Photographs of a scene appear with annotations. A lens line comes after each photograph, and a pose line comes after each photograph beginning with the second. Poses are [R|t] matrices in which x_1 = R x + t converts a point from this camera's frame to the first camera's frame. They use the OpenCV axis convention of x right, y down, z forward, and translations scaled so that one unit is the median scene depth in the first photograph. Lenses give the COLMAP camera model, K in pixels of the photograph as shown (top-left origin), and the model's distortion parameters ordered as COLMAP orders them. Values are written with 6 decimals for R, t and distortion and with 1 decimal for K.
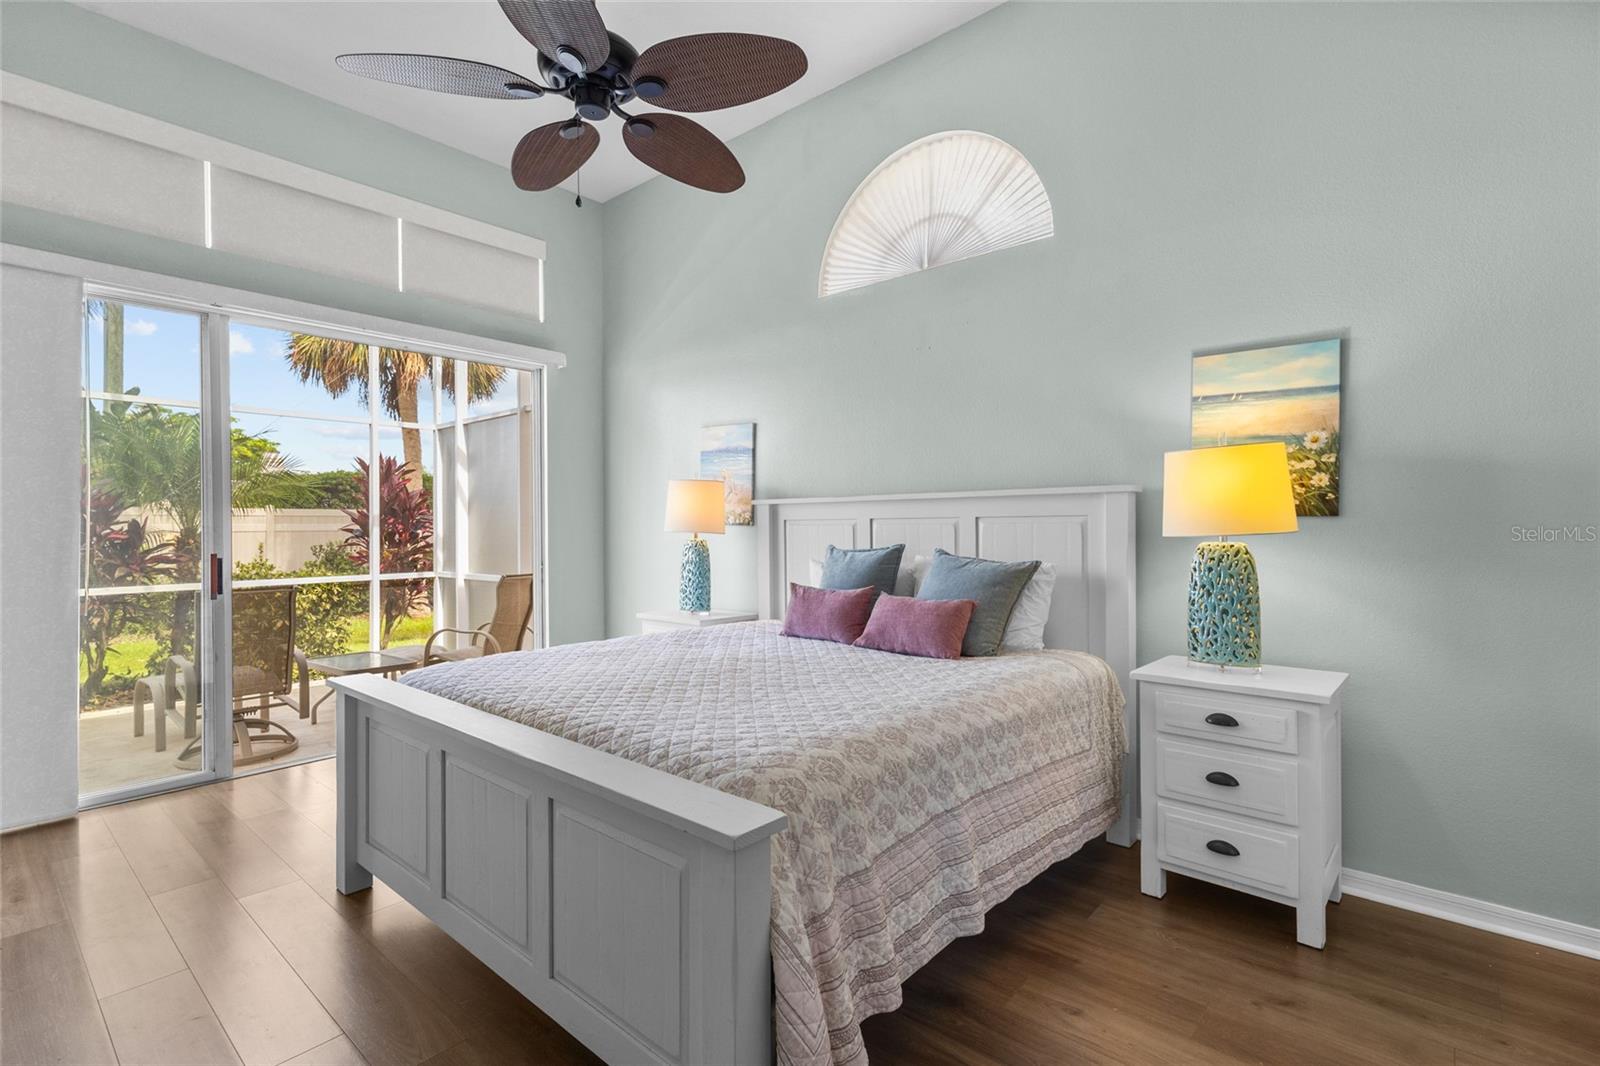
lens RADIAL K [[737.0, 0, 798.4], [0, 737.0, 527.1], [0, 0, 1]] dist [0.001318, 0.001733]
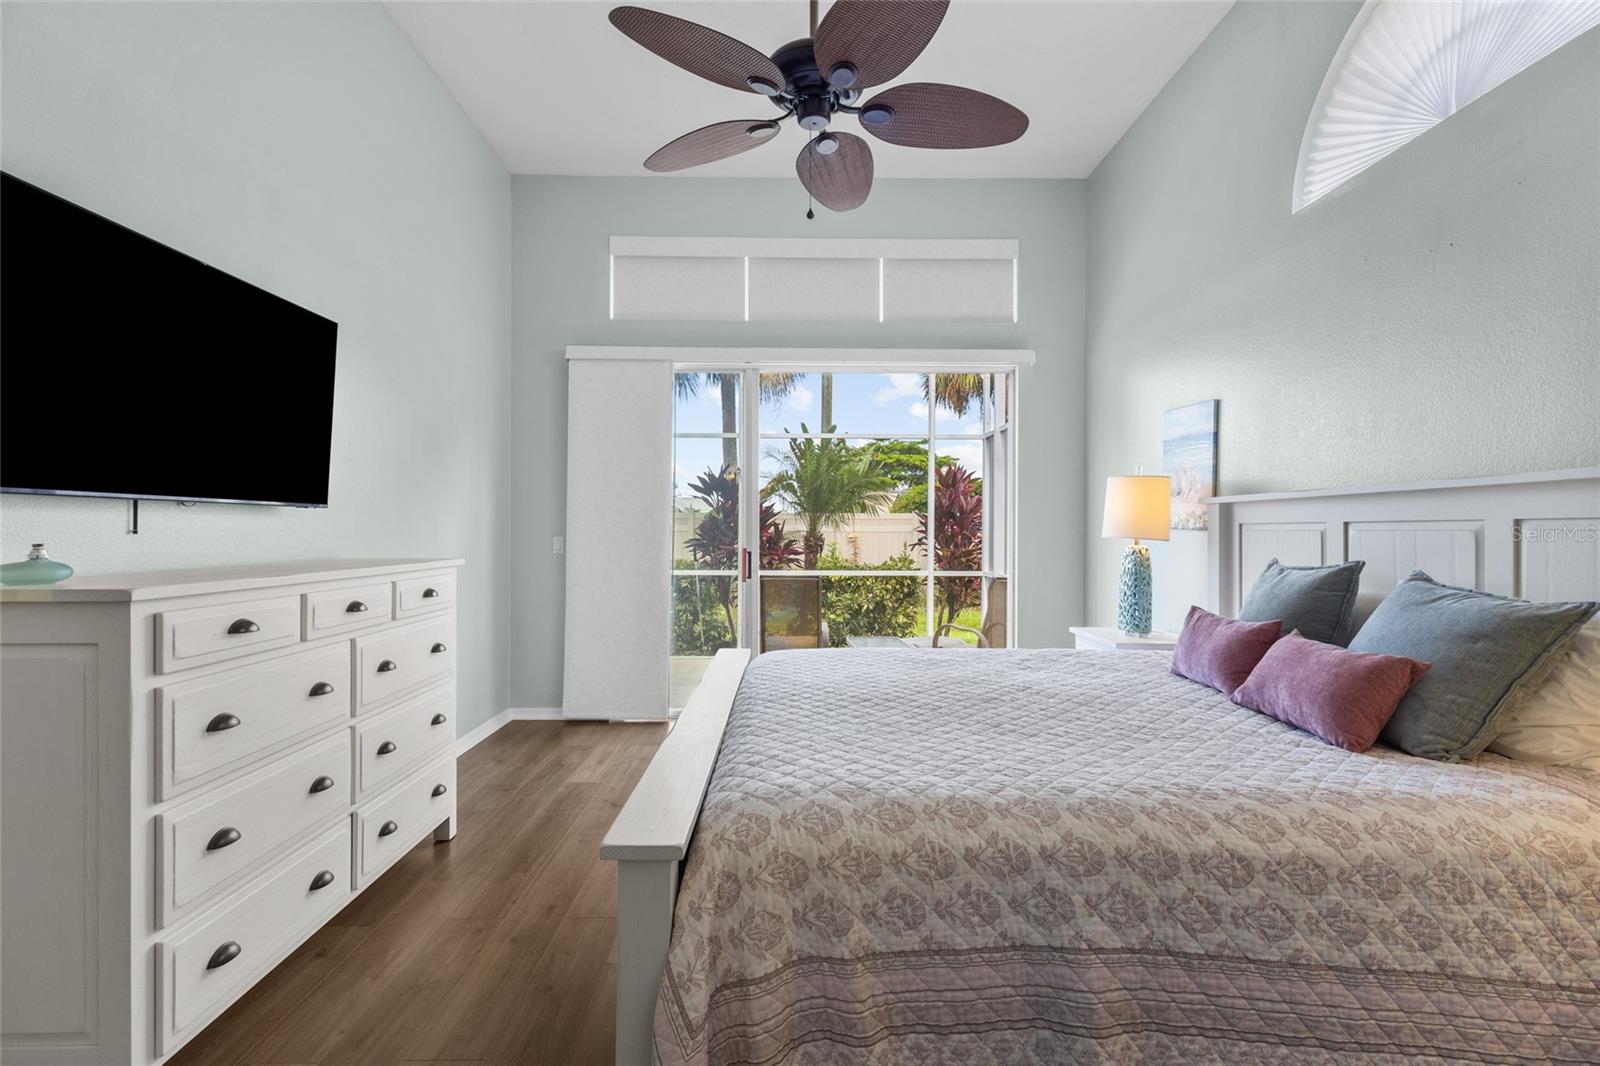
lens RADIAL K [[737.0, 0, 798.4], [0, 737.0, 531.2], [0, 0, 1]] dist [0.001318, 0.001733]
pose [[0.662466, 0.008986, -0.749038, 0.445212], [-0.008282, 0.999955, 0.004671, -0.003280], [0.749046, 0.003109, 0.662510, 0.293442]]
